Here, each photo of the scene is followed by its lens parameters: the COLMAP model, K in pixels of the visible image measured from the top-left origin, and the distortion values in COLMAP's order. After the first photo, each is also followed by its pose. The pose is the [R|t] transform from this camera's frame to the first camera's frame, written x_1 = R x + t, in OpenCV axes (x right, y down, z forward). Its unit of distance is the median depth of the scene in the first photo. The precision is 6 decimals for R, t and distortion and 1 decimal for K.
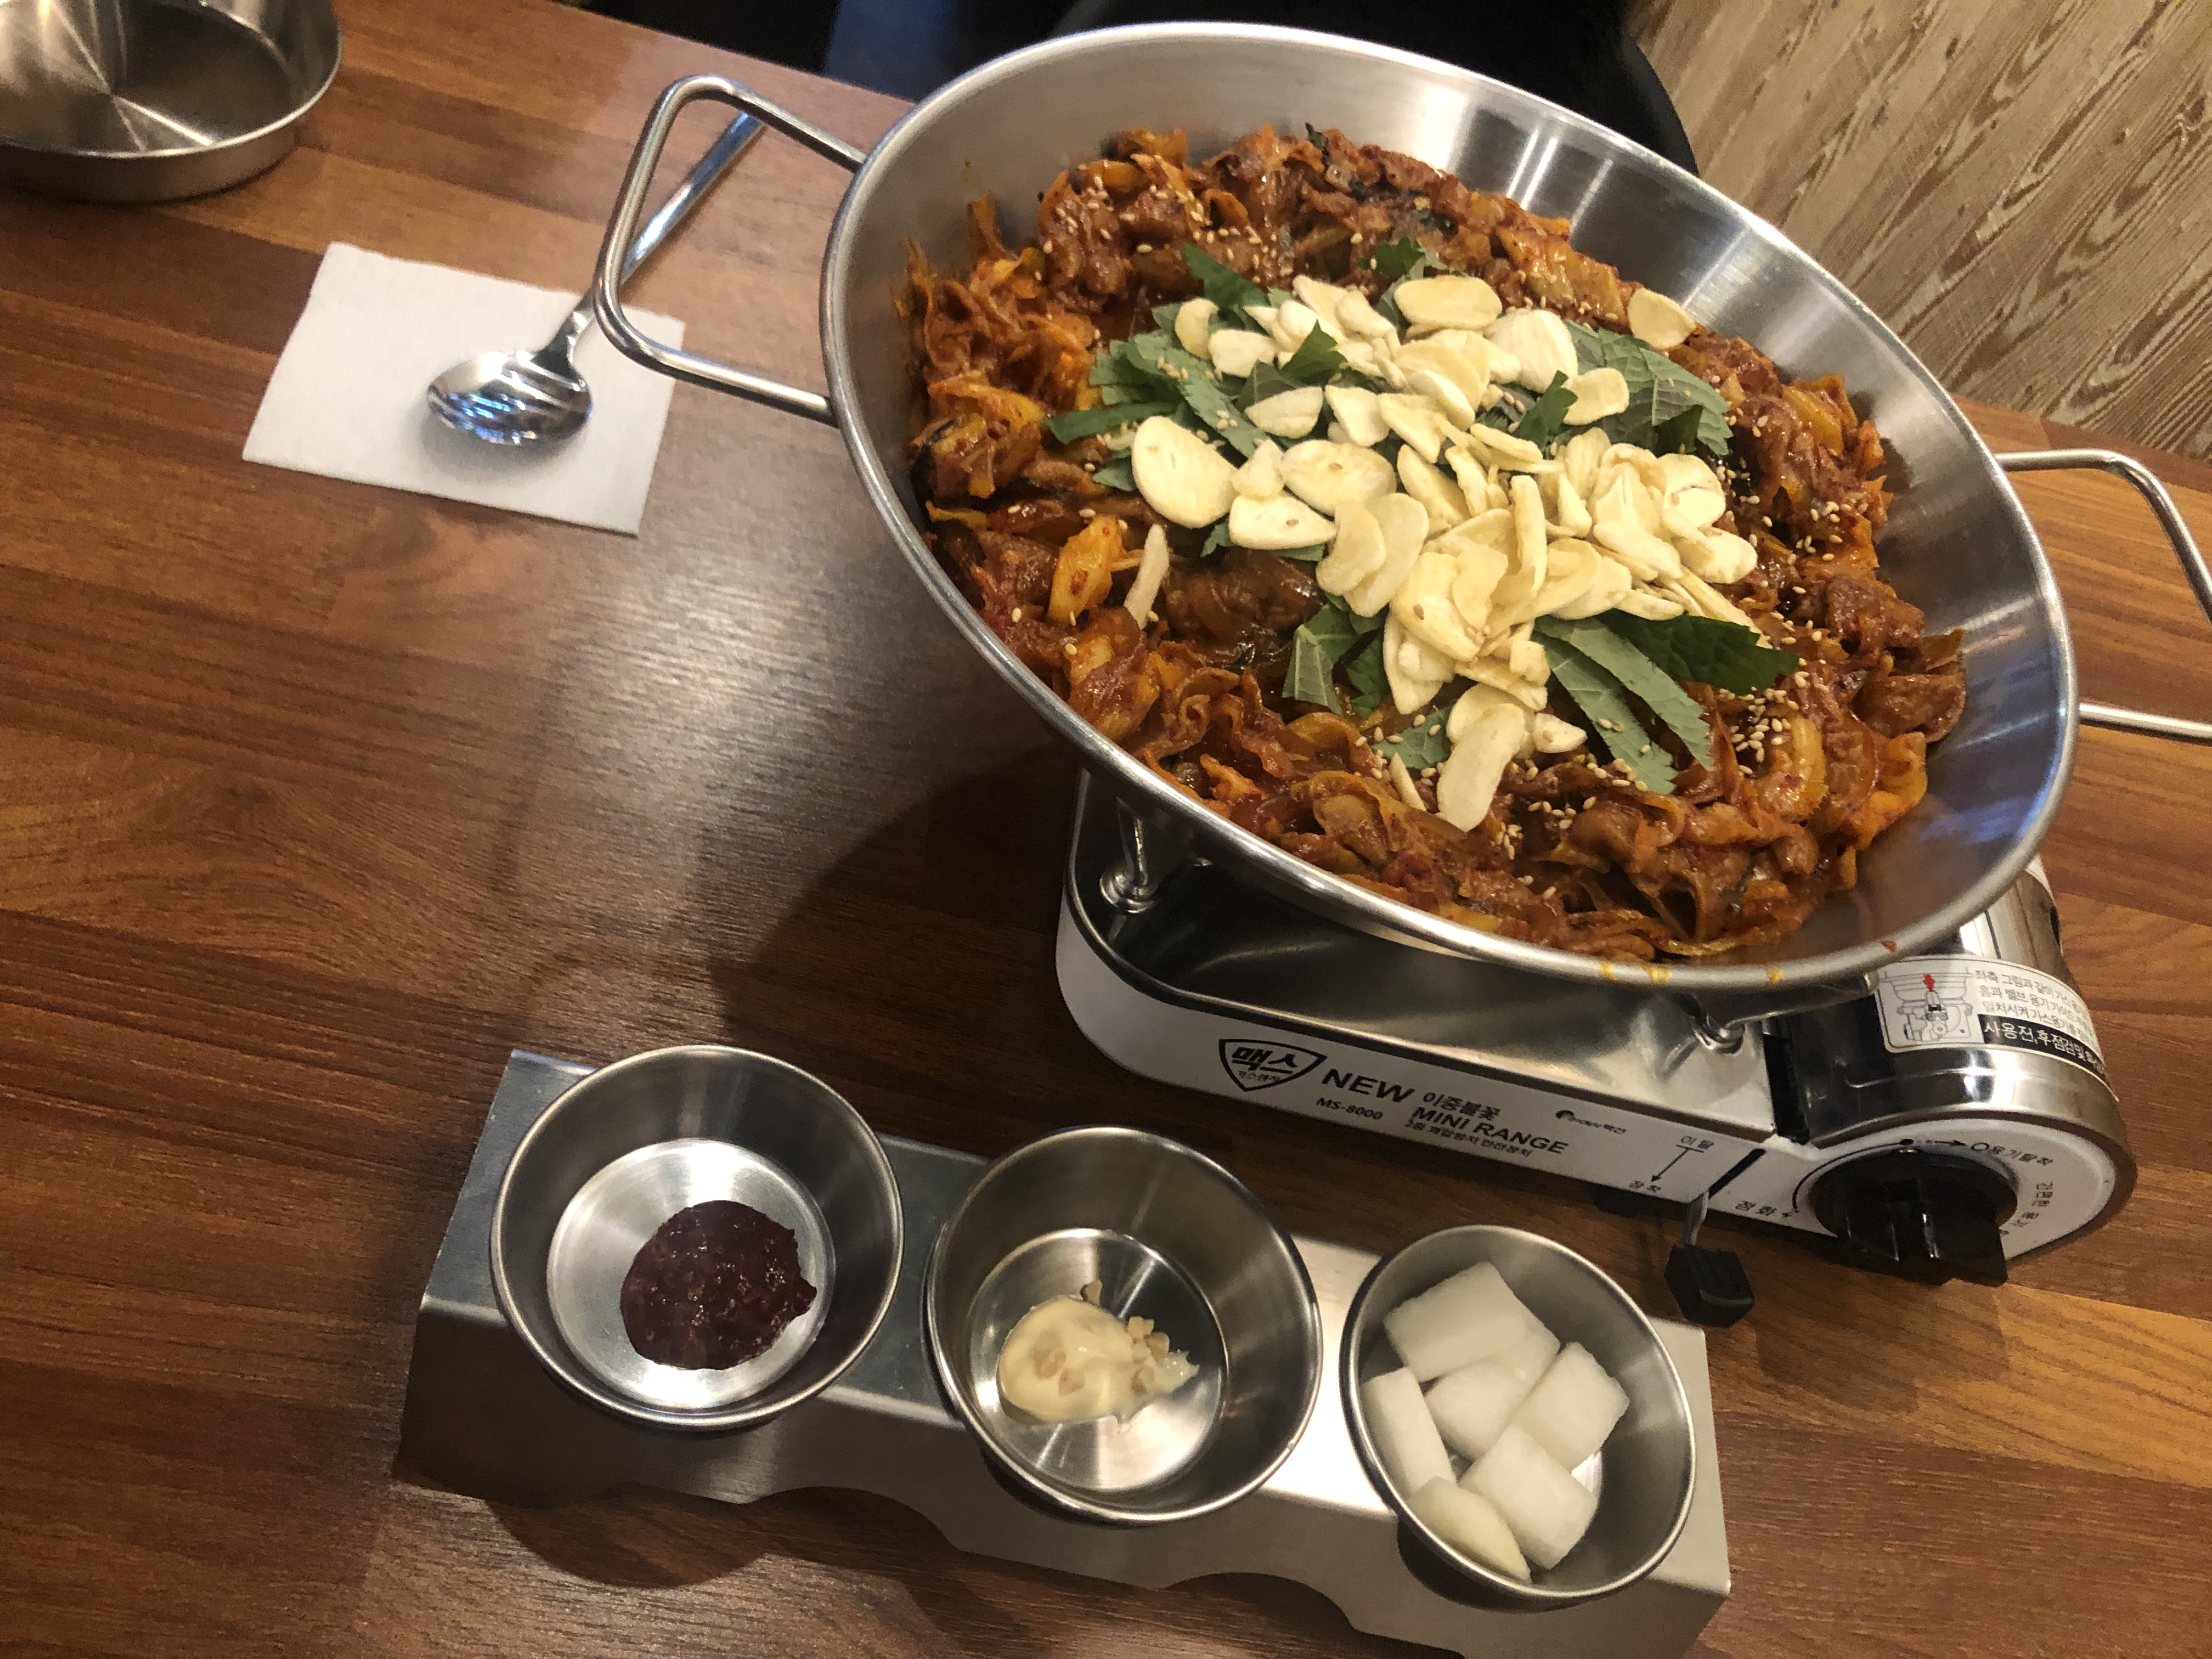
lens RADIAL K [[1870.0, 0, 1111.9], [0, 1870.0, 626.3], [0, 0, 1]] dist [0.078945, -0.100433]
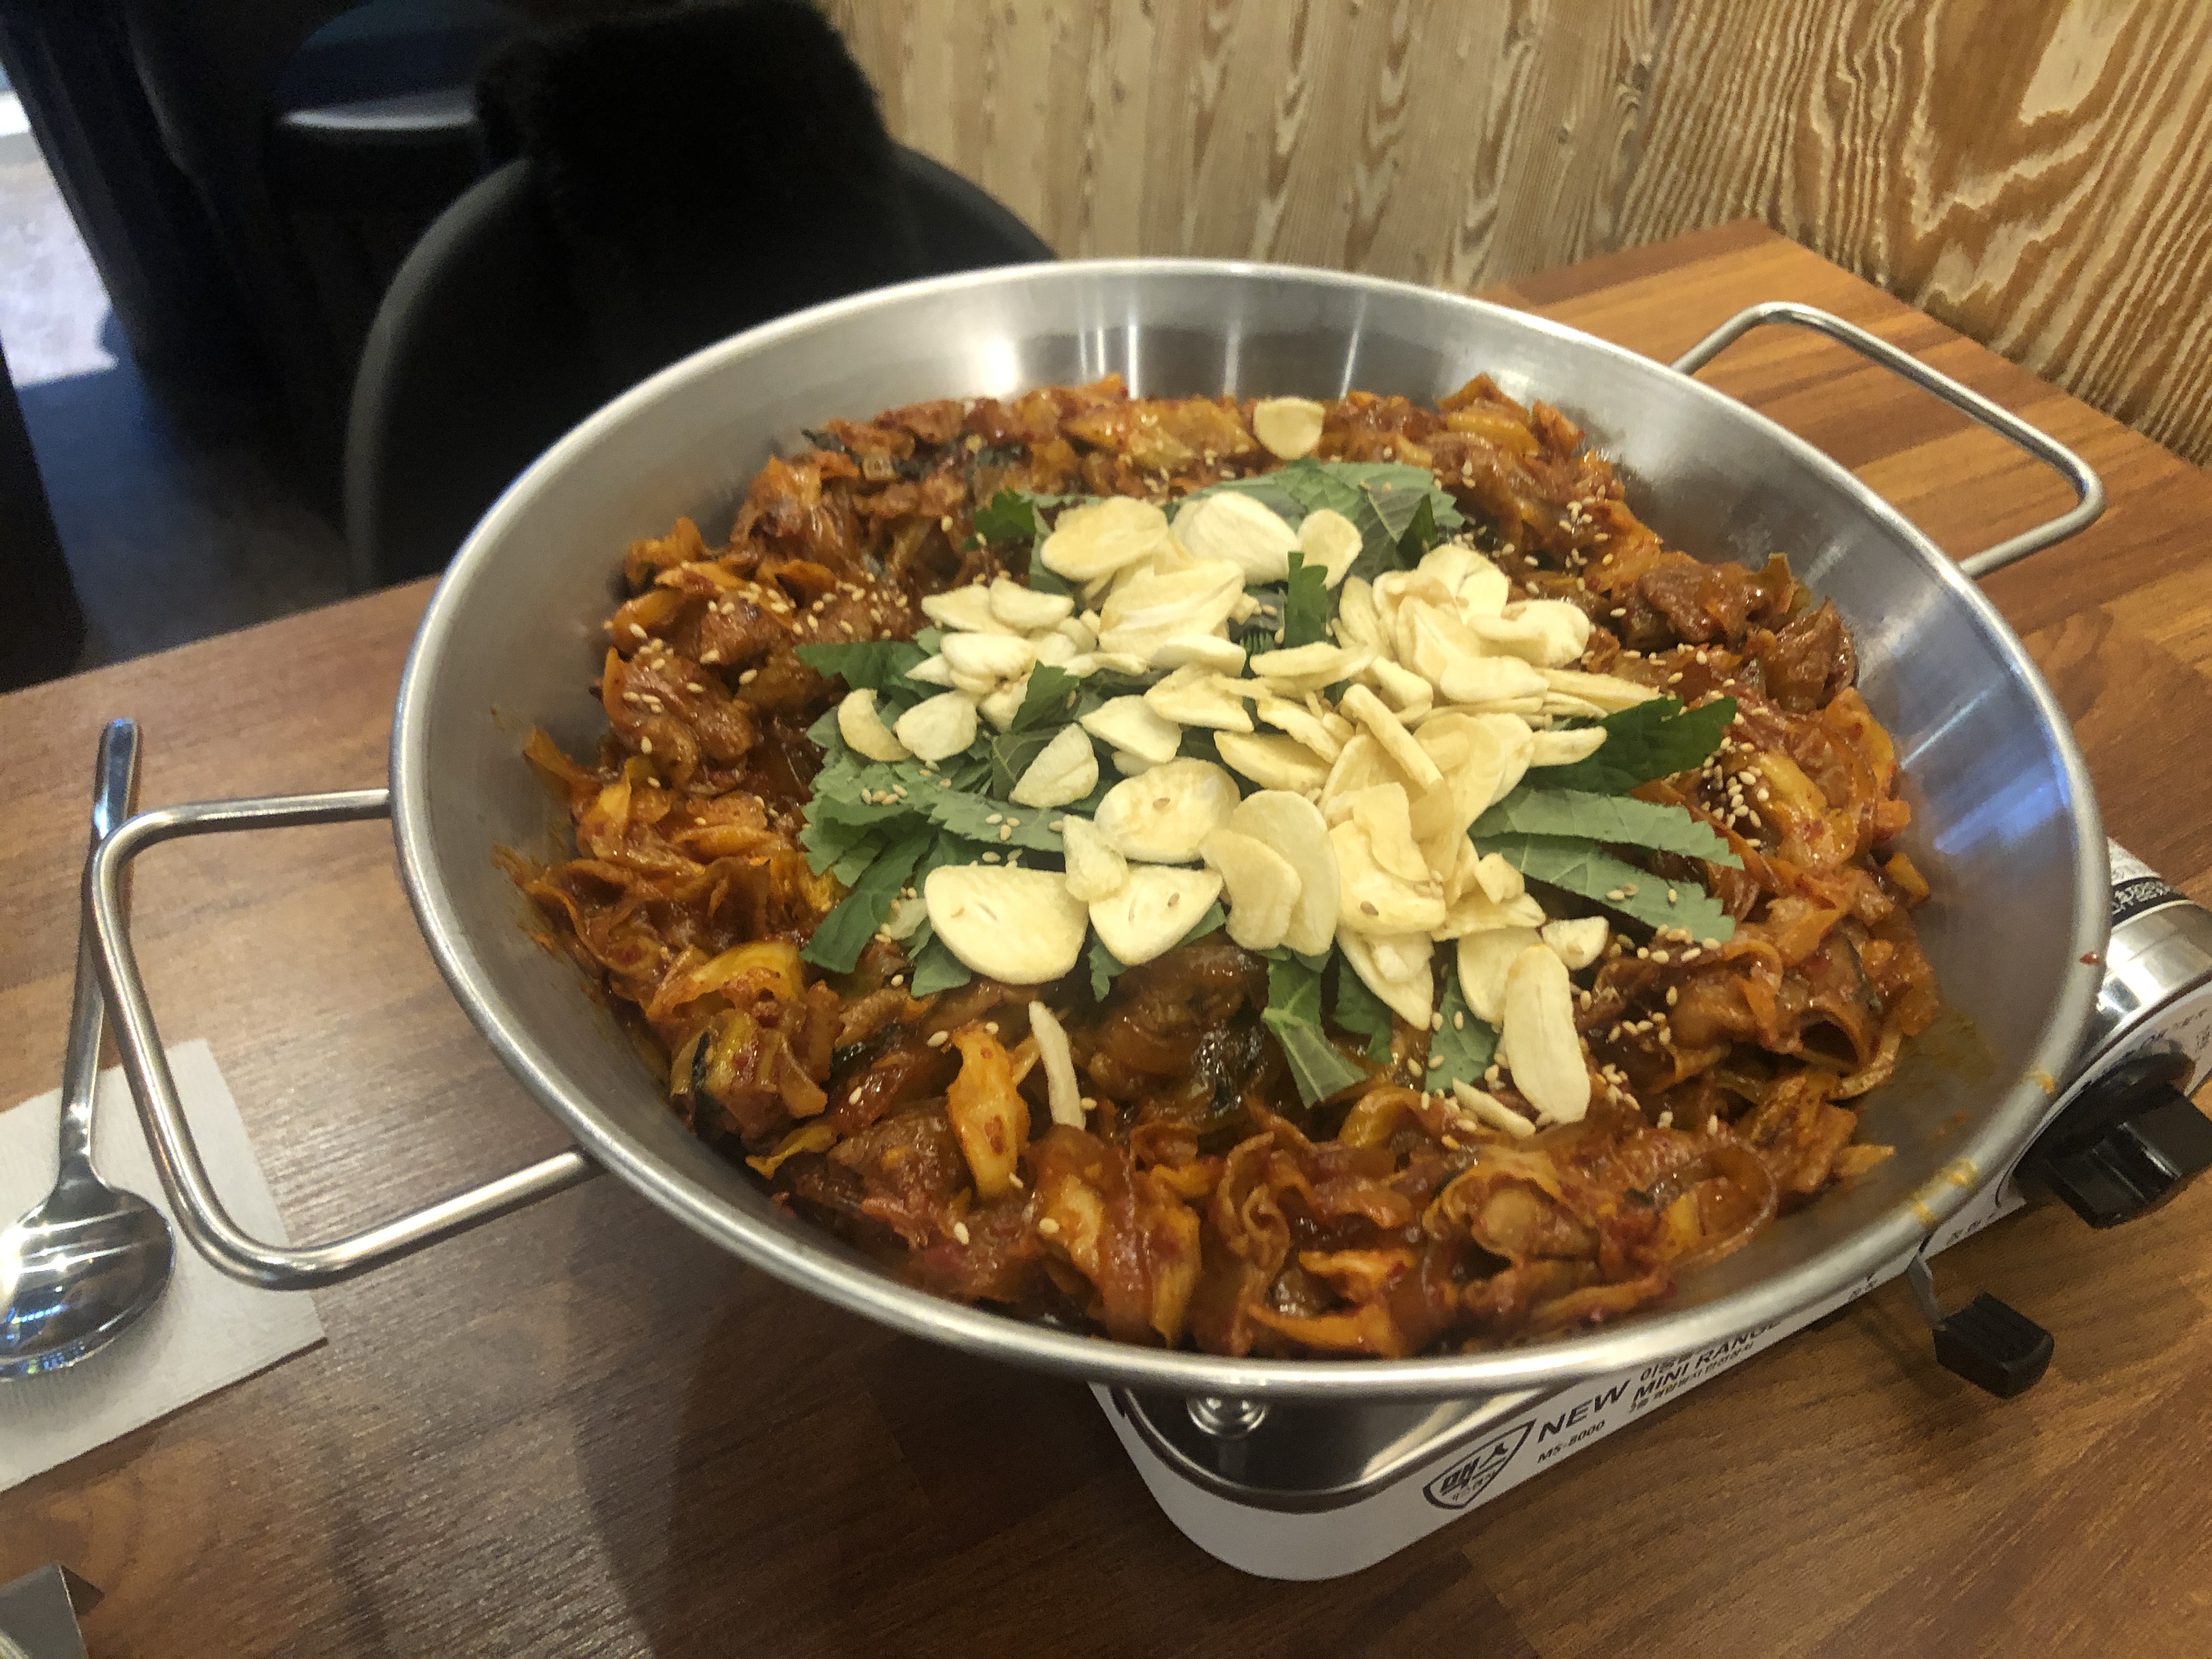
lens RADIAL K [[1870.0, 0, 1111.9], [0, 1870.0, 626.3], [0, 0, 1]] dist [0.078945, -0.100433]
pose [[0.803206, -0.531414, 0.269183, -0.069624], [0.547147, 0.836811, 0.019399, -0.170812], [-0.235564, 0.131702, 0.962894, 0.222973]]
